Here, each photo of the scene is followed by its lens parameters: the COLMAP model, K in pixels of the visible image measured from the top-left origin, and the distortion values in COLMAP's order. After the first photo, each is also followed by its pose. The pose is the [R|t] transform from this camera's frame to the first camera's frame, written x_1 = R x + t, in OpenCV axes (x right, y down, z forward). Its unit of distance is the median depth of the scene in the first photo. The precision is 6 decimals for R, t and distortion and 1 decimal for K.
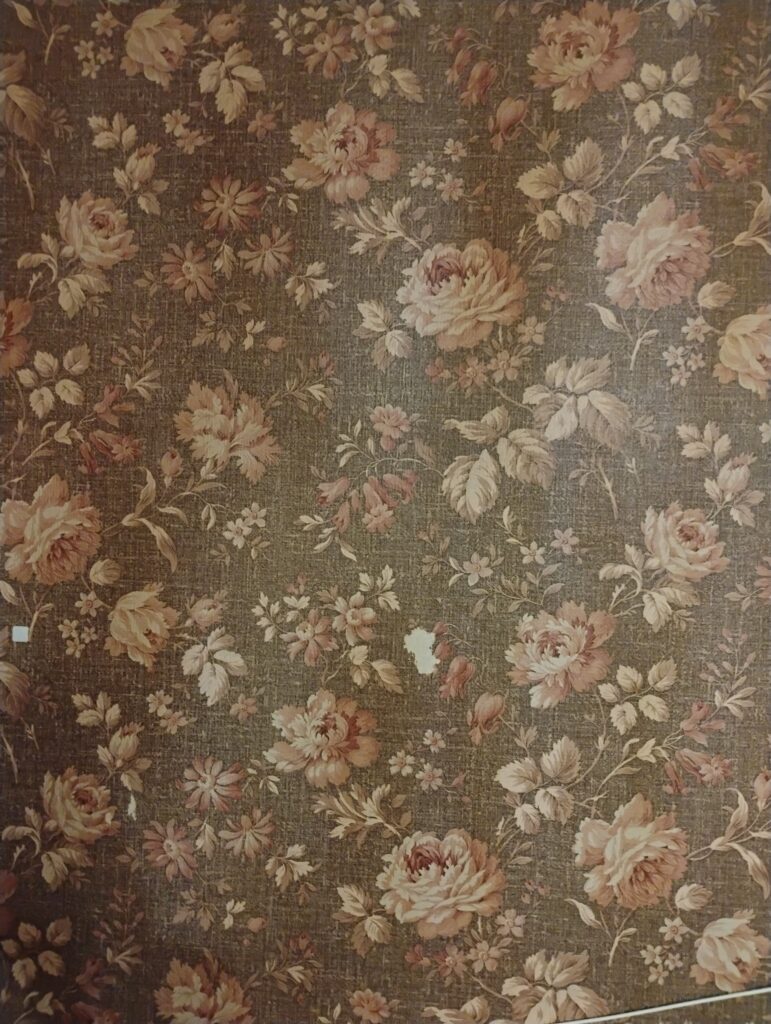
lens RADIAL K [[856.9, 0, 383.9], [0, 856.9, 519.8], [0, 0, 1]] dist [0.030226, -0.050035]
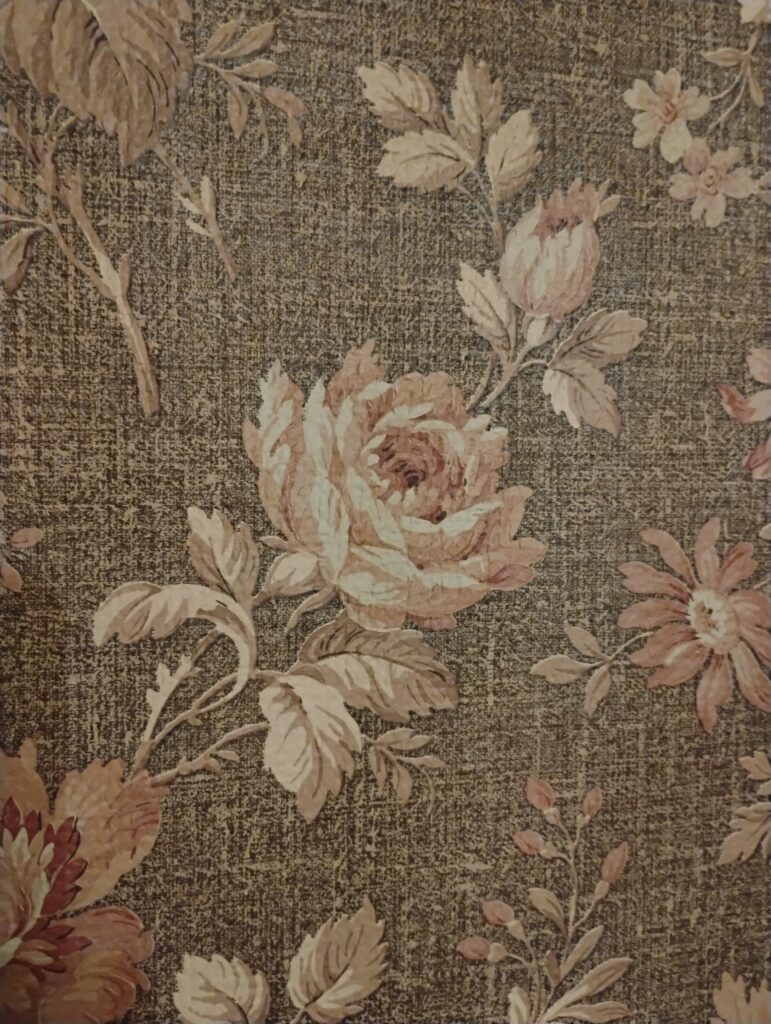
lens RADIAL K [[856.9, 0, 385.6], [0, 856.9, 515.1], [0, 0, 1]] dist [0.030226, -0.050035]
pose [[0.954388, -0.042312, 0.295557, 0.260153], [0.030085, 0.998498, 0.045795, 0.020491], [-0.297051, -0.034814, 0.954227, 0.725886]]
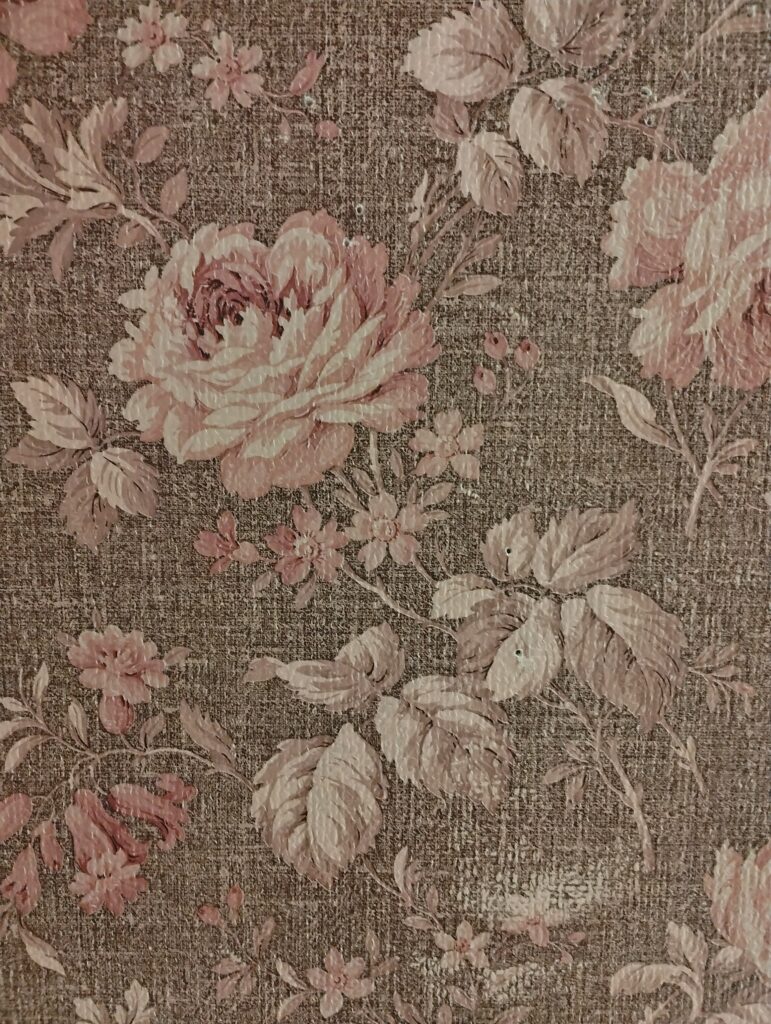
lens RADIAL K [[856.9, 0, 385.2], [0, 856.9, 507.7], [0, 0, 1]] dist [0.030226, -0.050035]
pose [[0.997148, -0.038945, 0.064643, 0.114610], [0.029385, 0.989321, 0.142759, -0.250522], [-0.069512, -0.140453, 0.987644, 0.599005]]
